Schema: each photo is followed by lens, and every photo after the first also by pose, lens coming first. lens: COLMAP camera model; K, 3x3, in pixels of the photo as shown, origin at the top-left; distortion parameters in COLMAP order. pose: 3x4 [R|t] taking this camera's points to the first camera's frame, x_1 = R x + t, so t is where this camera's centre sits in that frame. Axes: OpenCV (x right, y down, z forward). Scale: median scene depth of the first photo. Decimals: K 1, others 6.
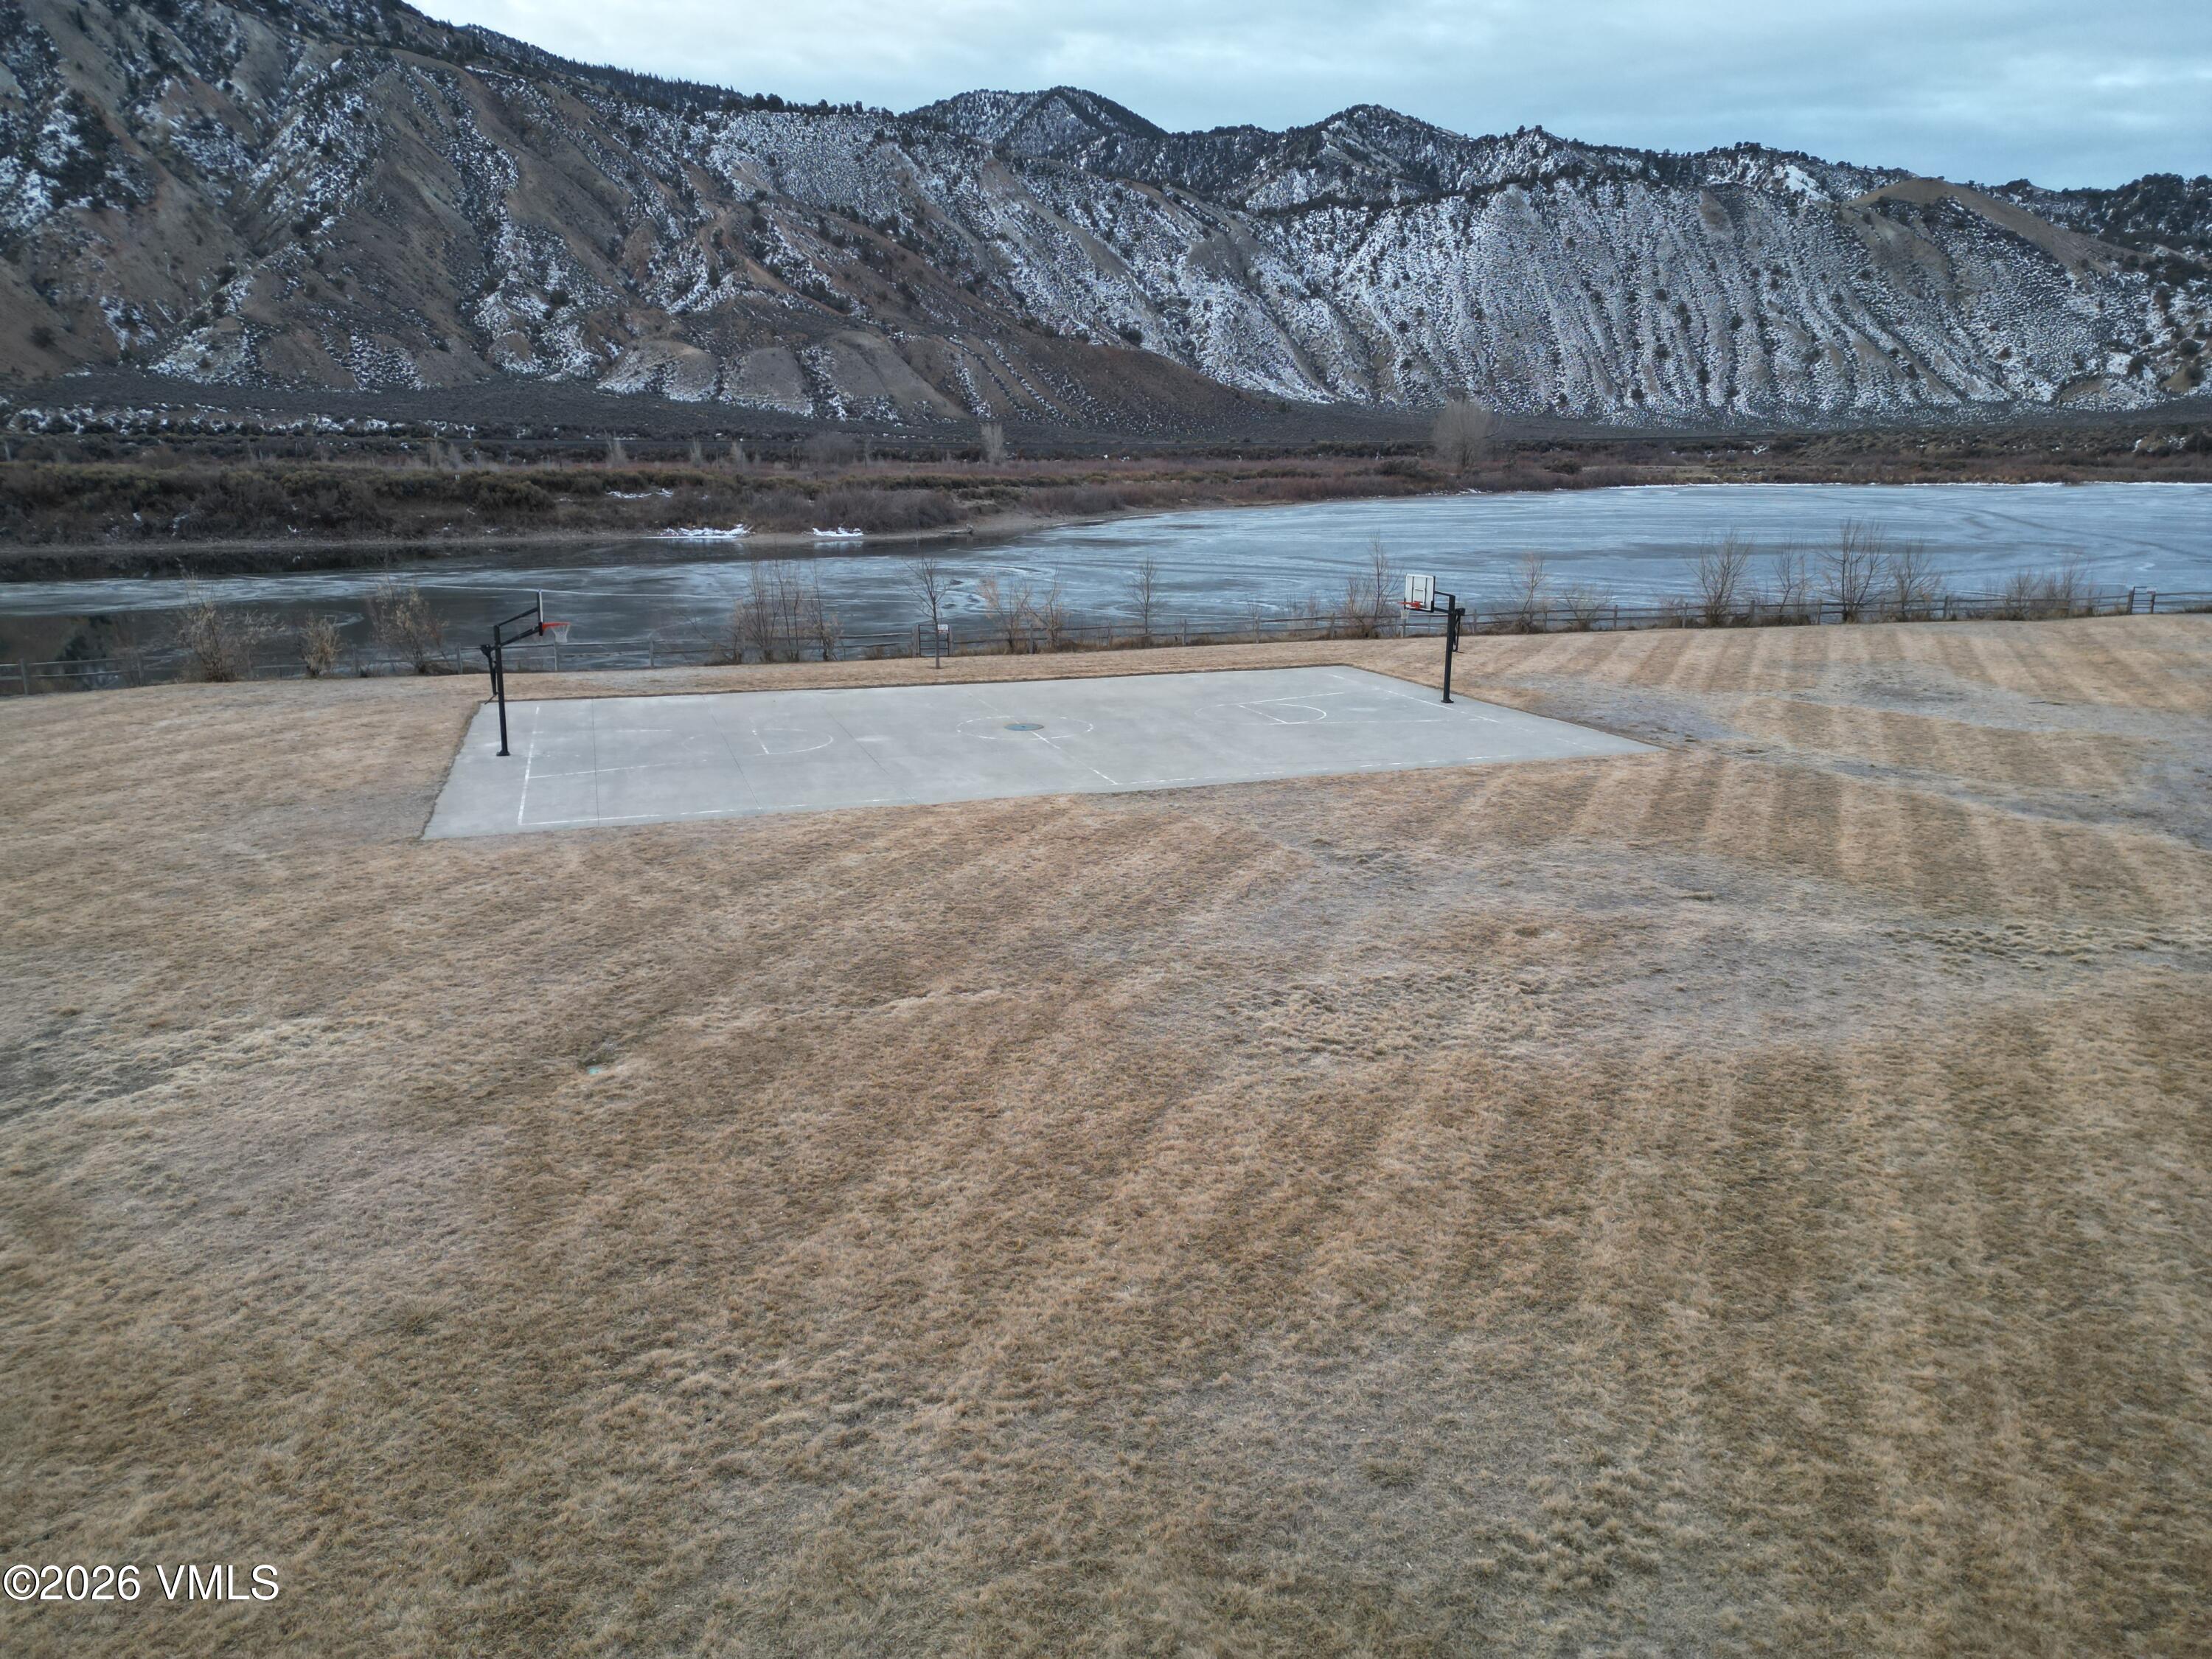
lens RADIAL K [[1503.8, 0, 1106.0], [0, 1503.8, 829.5], [0, 0, 1]] dist [0.084814, -0.061957]
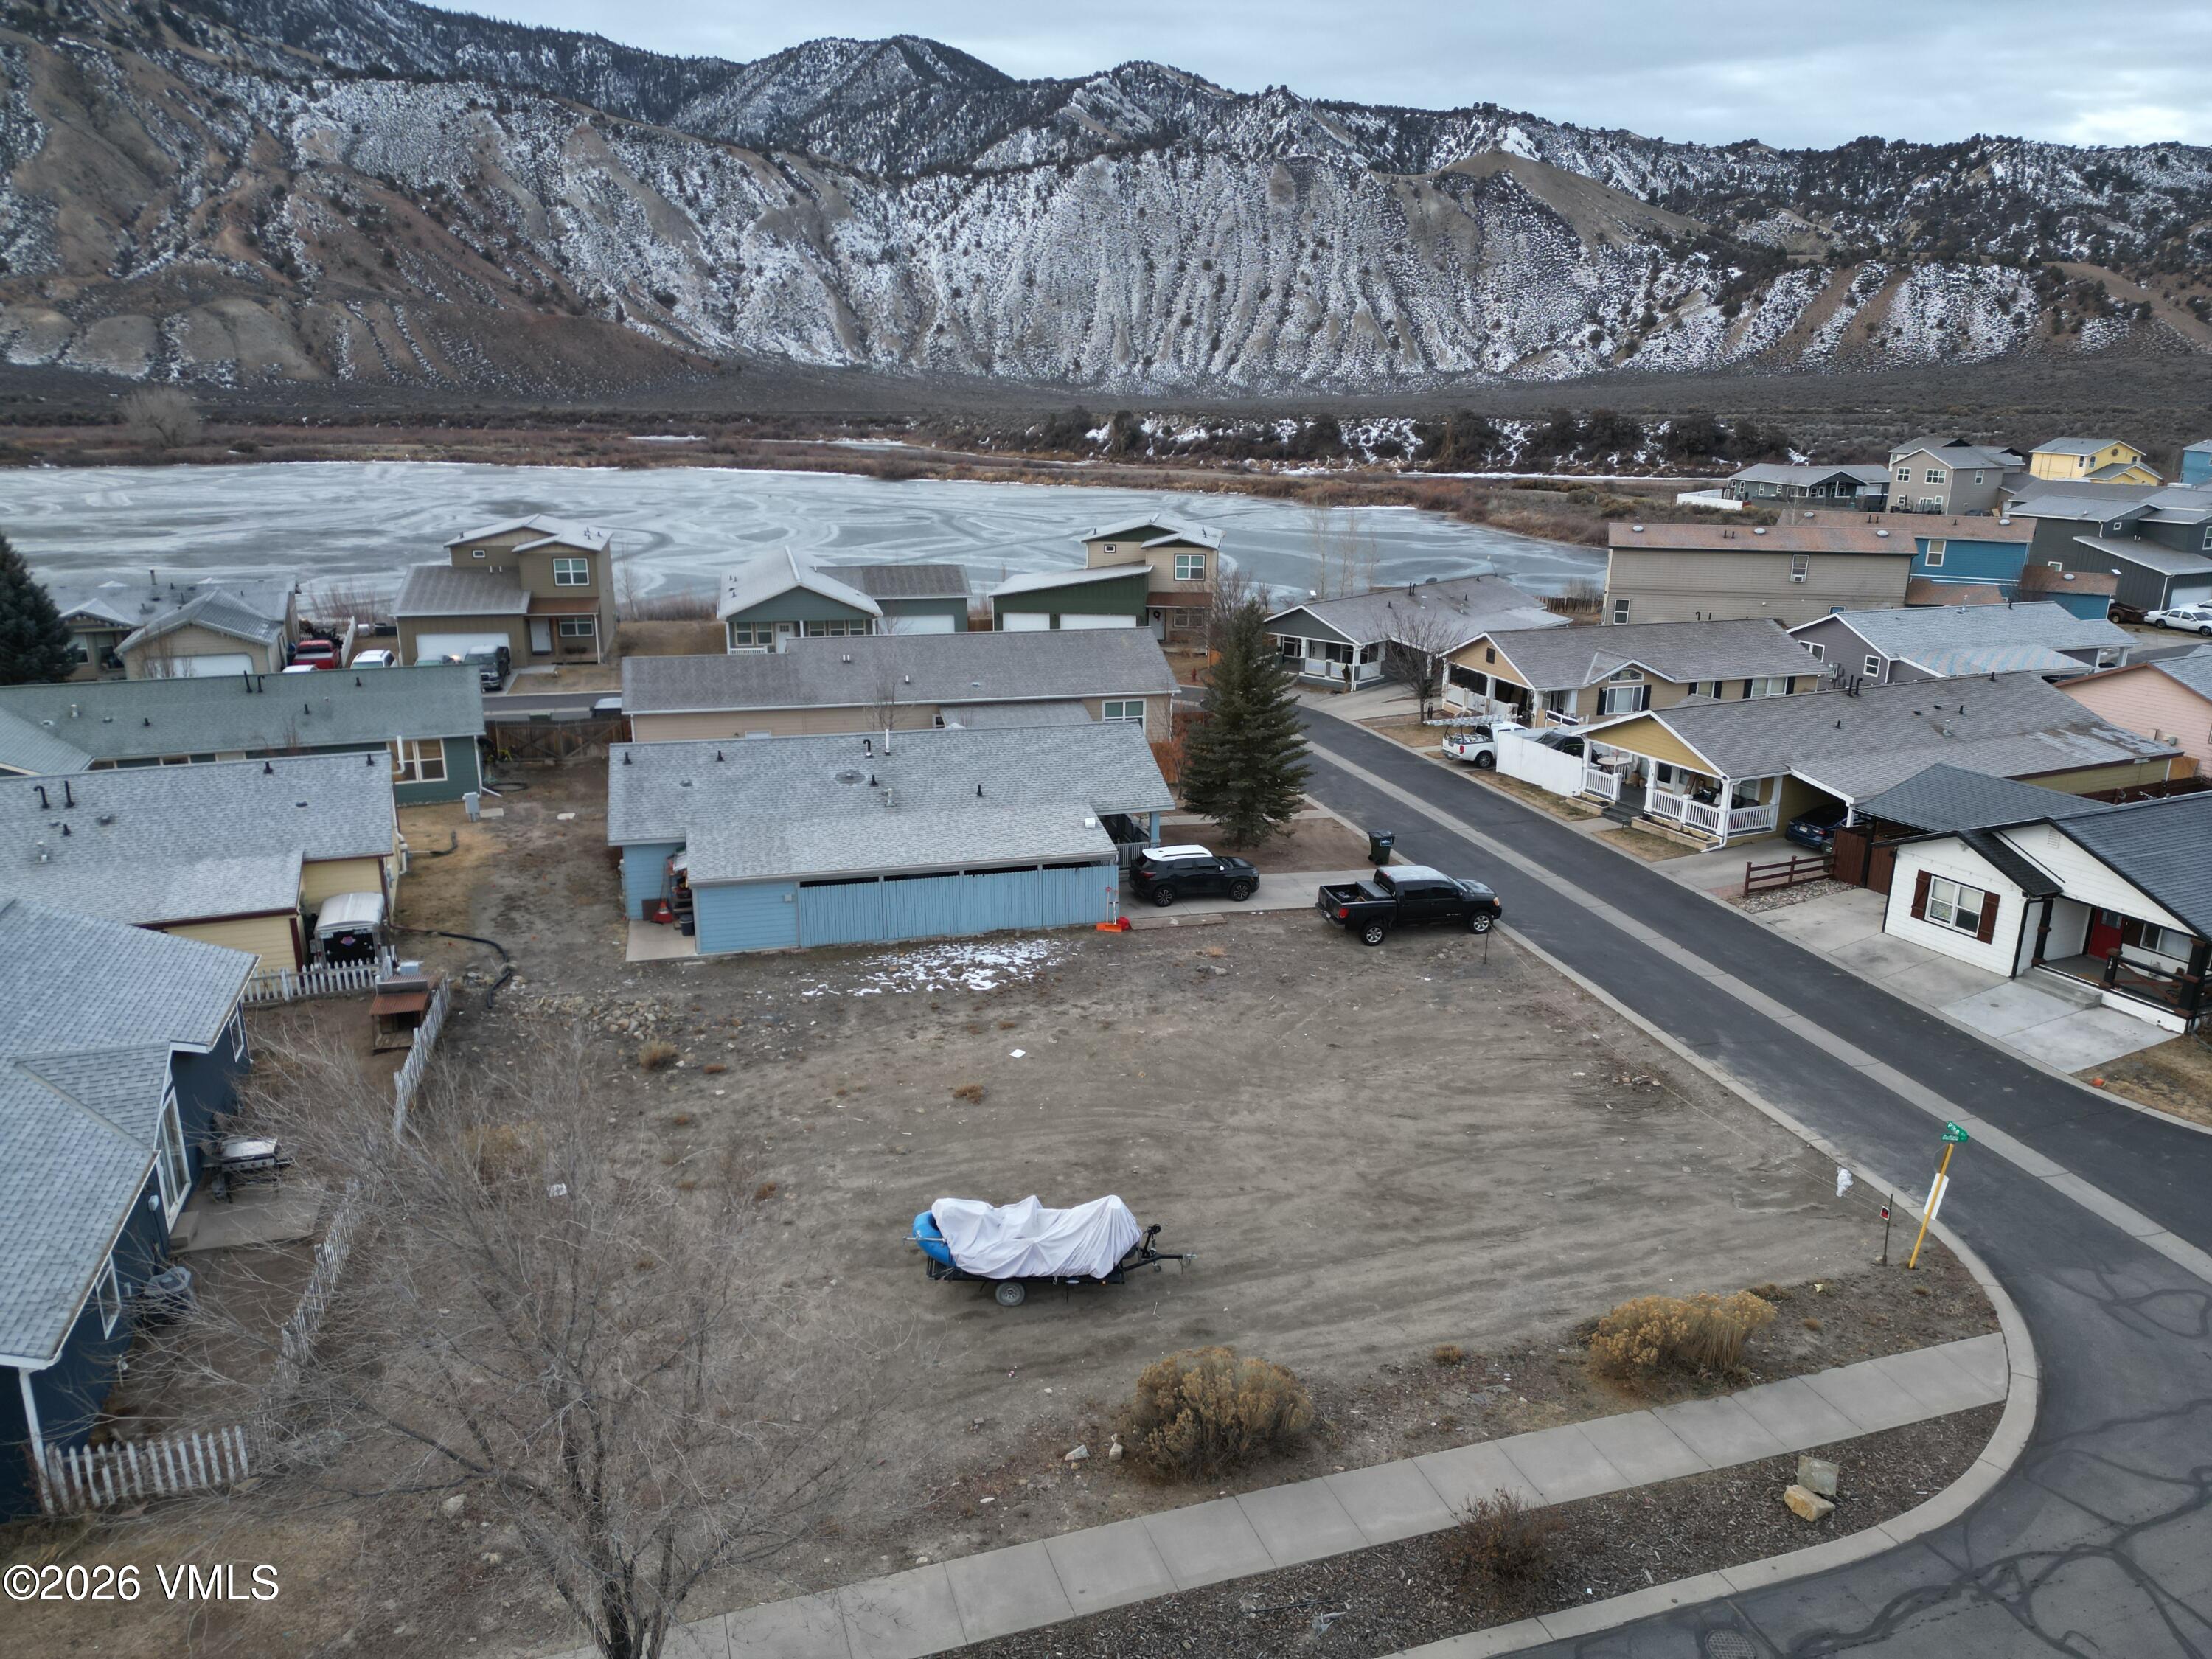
lens RADIAL K [[1503.8, 0, 1106.0], [0, 1503.8, 829.5], [0, 0, 1]] dist [0.084814, -0.061957]
pose [[0.999896, 0.006146, -0.013016, 0.305057], [-0.005689, 0.999376, 0.034847, 0.007923], [0.013222, -0.034770, 0.999308, -0.074838]]
